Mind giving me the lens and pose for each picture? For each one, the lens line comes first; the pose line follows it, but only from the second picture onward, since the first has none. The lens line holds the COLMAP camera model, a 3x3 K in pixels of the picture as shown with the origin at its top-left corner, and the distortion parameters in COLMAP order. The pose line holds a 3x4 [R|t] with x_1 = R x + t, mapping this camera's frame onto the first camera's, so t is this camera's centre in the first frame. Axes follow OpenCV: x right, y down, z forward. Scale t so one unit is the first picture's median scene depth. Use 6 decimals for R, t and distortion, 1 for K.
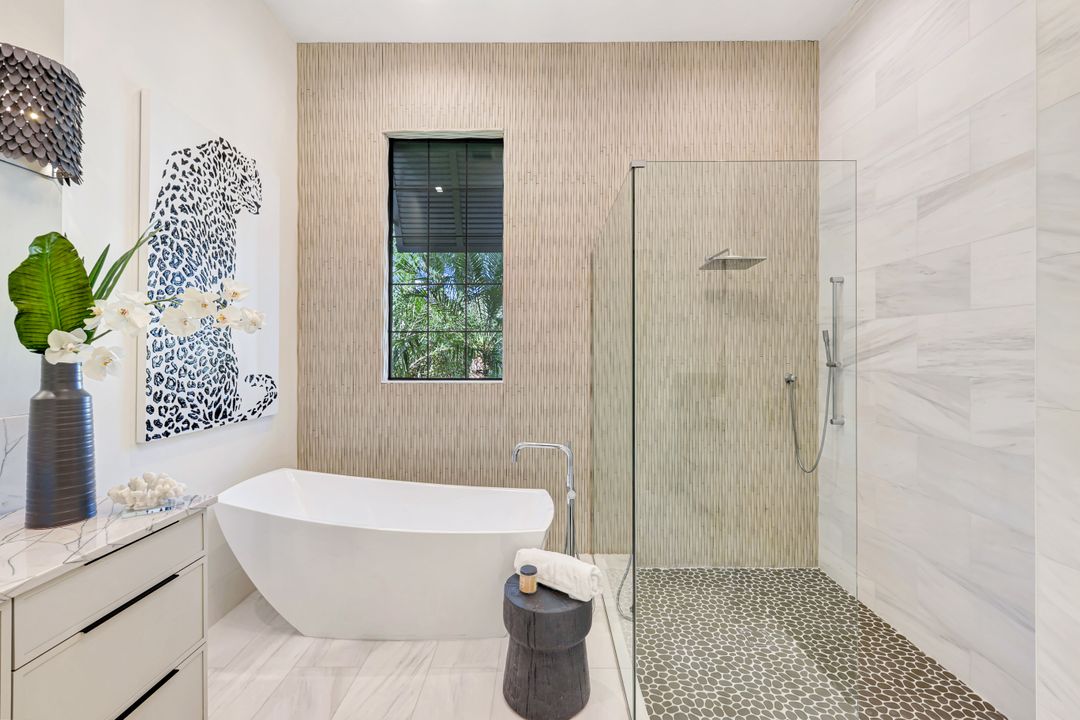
lens RADIAL K [[471.8, 0, 538.5], [0, 471.8, 350.5], [0, 0, 1]] dist [0.004680, -0.001490]
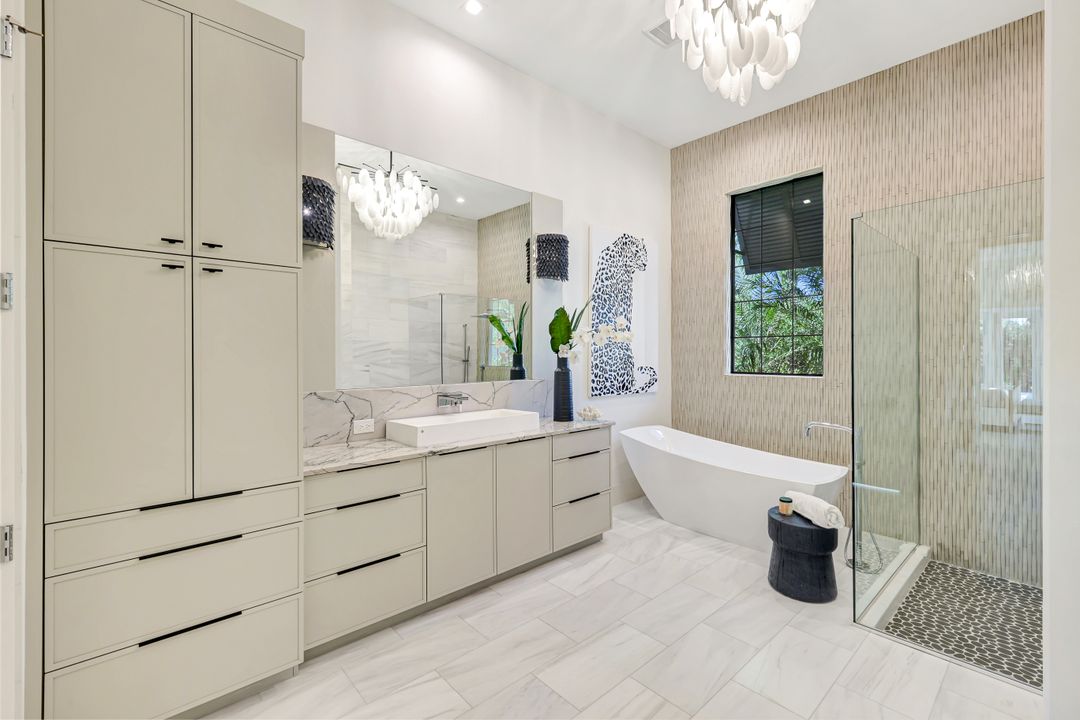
lens RADIAL K [[471.8, 0, 546.0], [0, 471.8, 358.2], [0, 0, 1]] dist [0.004680, -0.001490]
pose [[0.680288, 0.004617, -0.732930, 0.355580], [0.005585, 0.999918, 0.011483, 0.000498], [0.732924, -0.011905, 0.680207, -0.356302]]
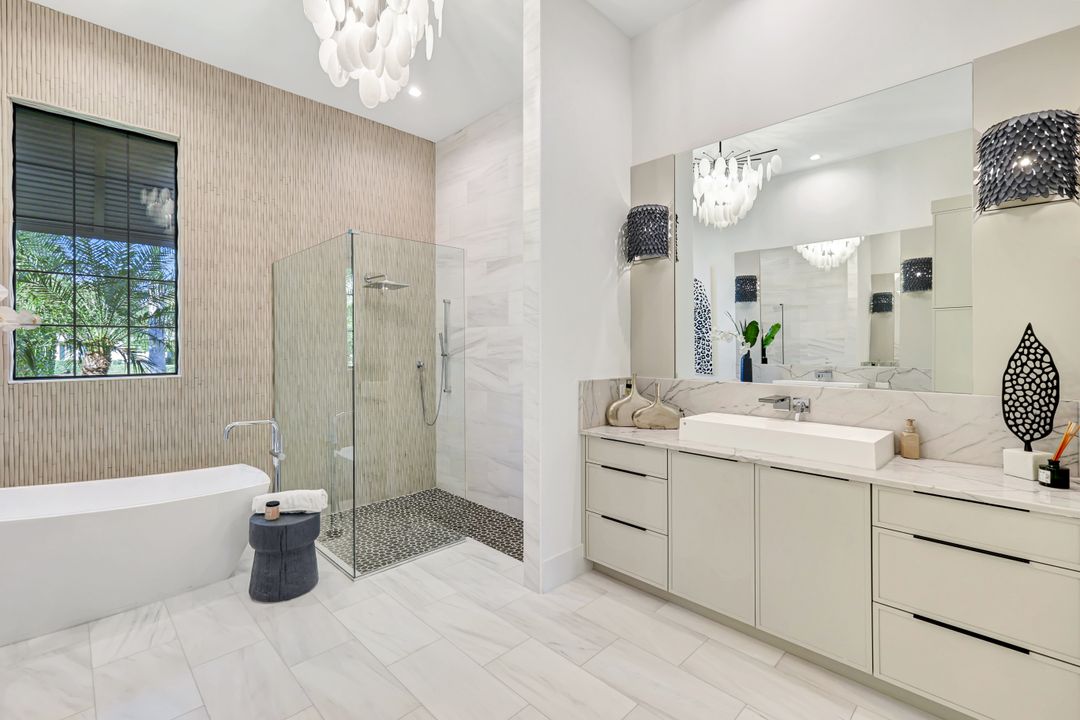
lens RADIAL K [[471.8, 0, 539.9], [0, 471.8, 353.9], [0, 0, 1]] dist [0.004680, -0.001490]
pose [[0.697743, -0.013385, 0.716223, -0.298844], [0.000765, 0.999839, 0.017940, -0.000891], [-0.716347, -0.011969, 0.697641, -0.344239]]
